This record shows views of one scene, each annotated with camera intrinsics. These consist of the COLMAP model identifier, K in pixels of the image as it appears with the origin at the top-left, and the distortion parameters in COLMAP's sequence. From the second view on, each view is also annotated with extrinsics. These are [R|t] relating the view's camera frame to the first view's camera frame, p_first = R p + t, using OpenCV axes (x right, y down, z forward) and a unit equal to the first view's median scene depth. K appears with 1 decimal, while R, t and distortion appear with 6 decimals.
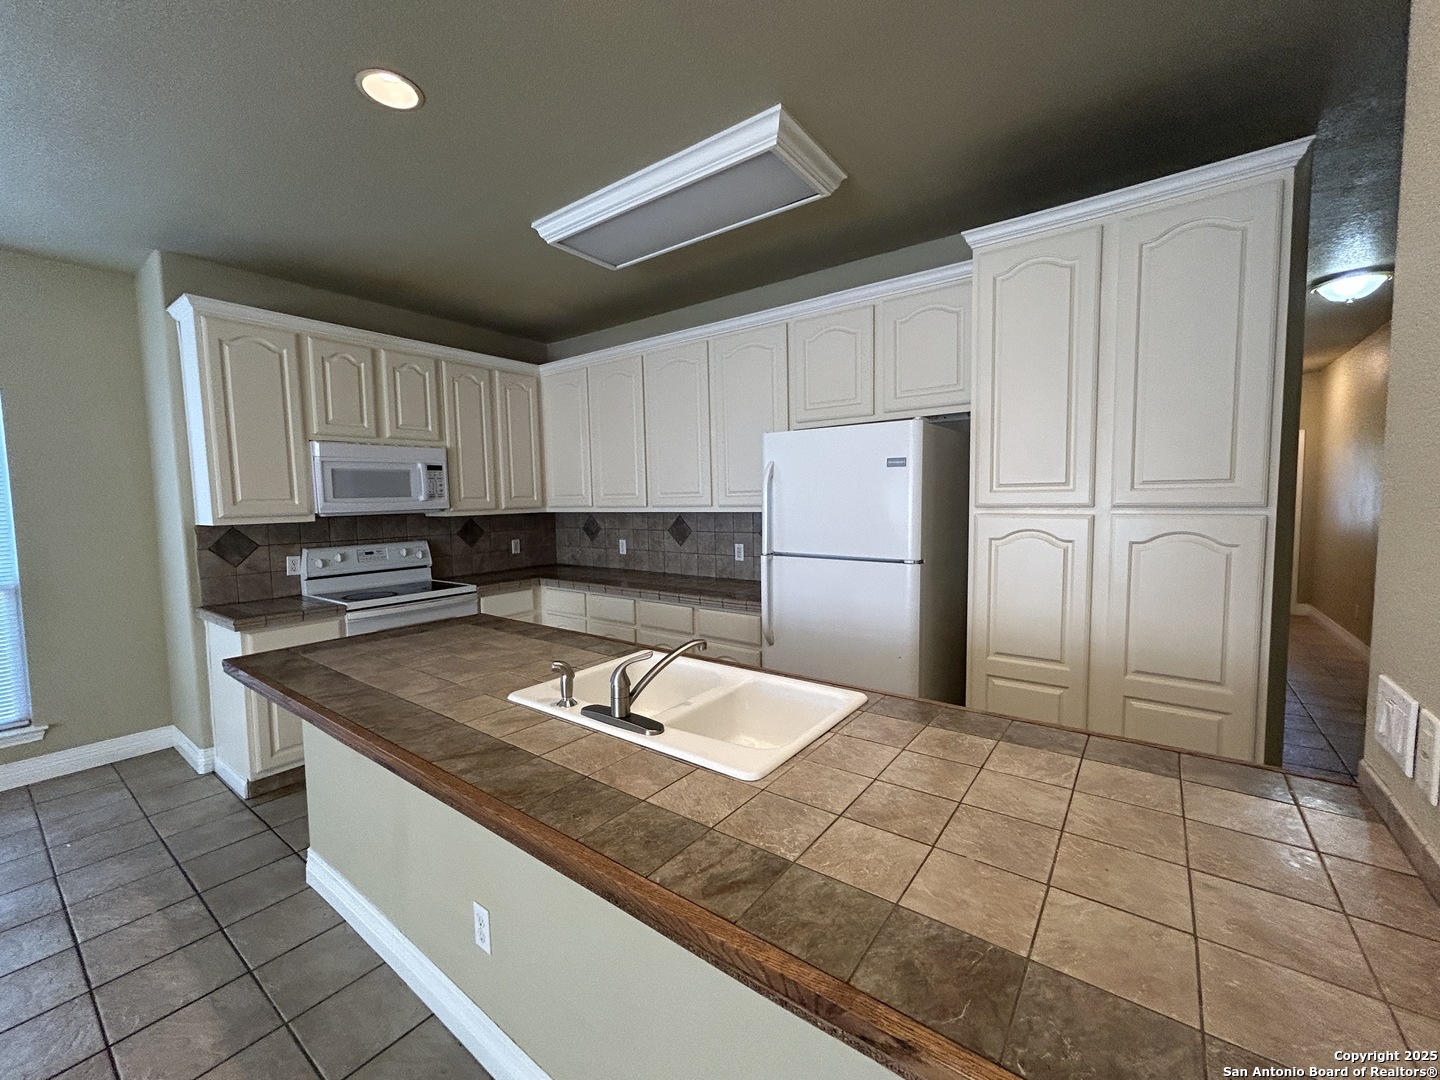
lens RADIAL K [[579.8, 0, 722.3], [0, 579.8, 539.0], [0, 0, 1]] dist [-0.000522, 0.000795]
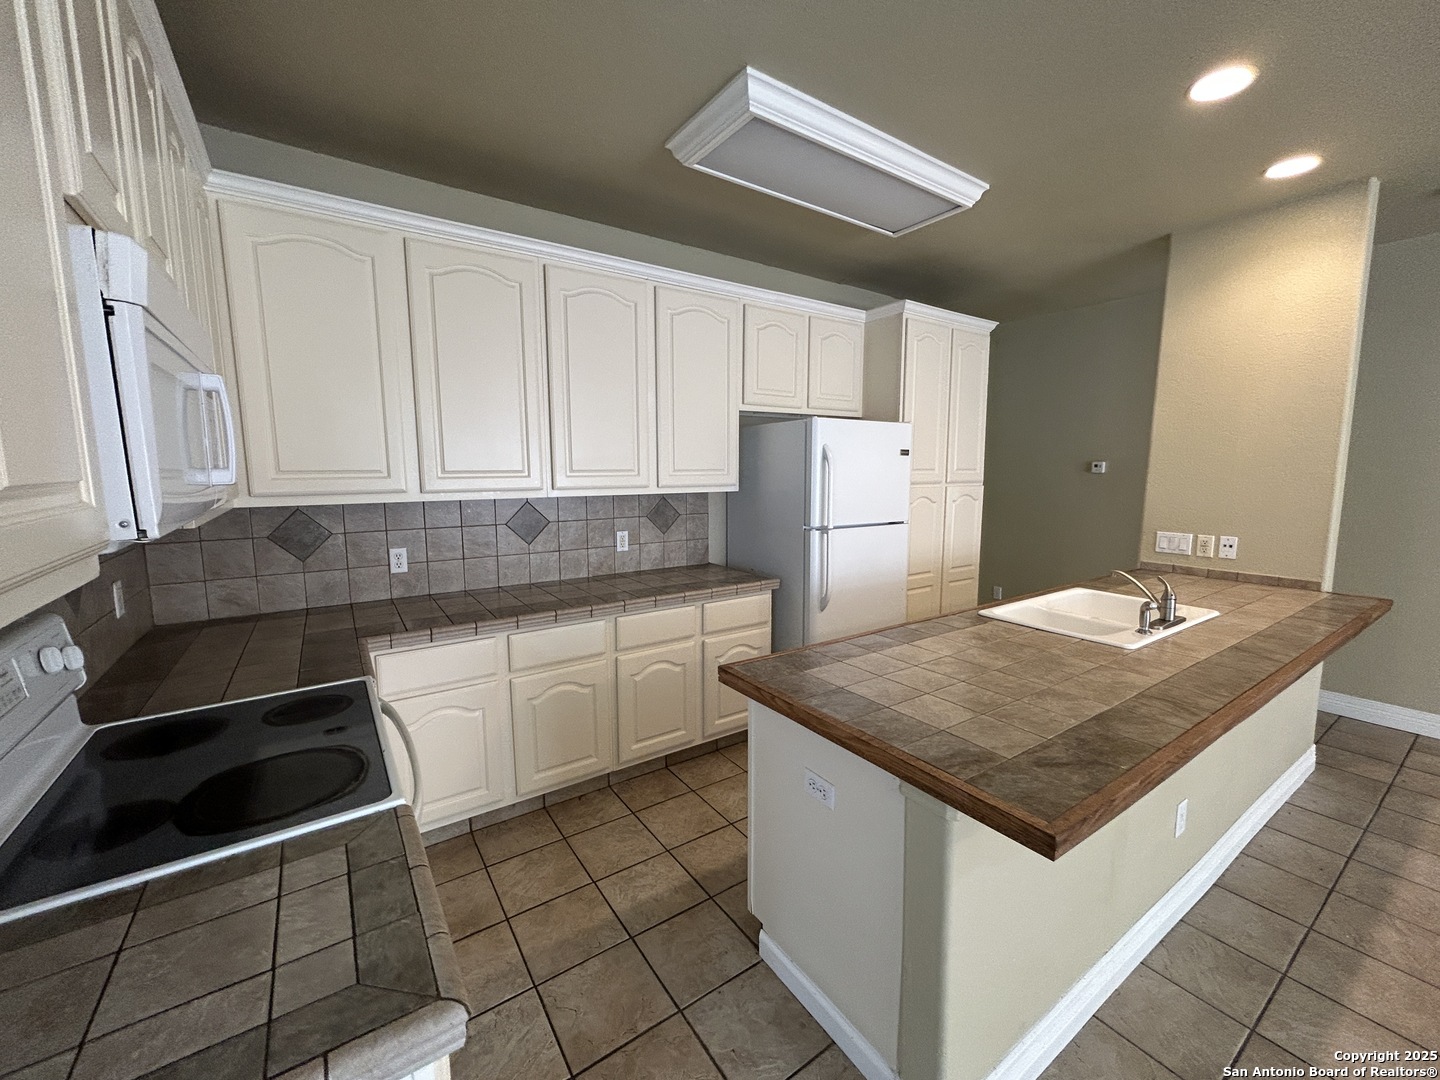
lens RADIAL K [[579.8, 0, 722.3], [0, 579.8, 539.0], [0, 0, 1]] dist [-0.000522, 0.000795]
pose [[0.323867, -0.100500, 0.940750, -0.882488], [0.064063, 0.994389, 0.084176, -0.051730], [-0.943931, 0.033006, 0.328488, 0.711100]]
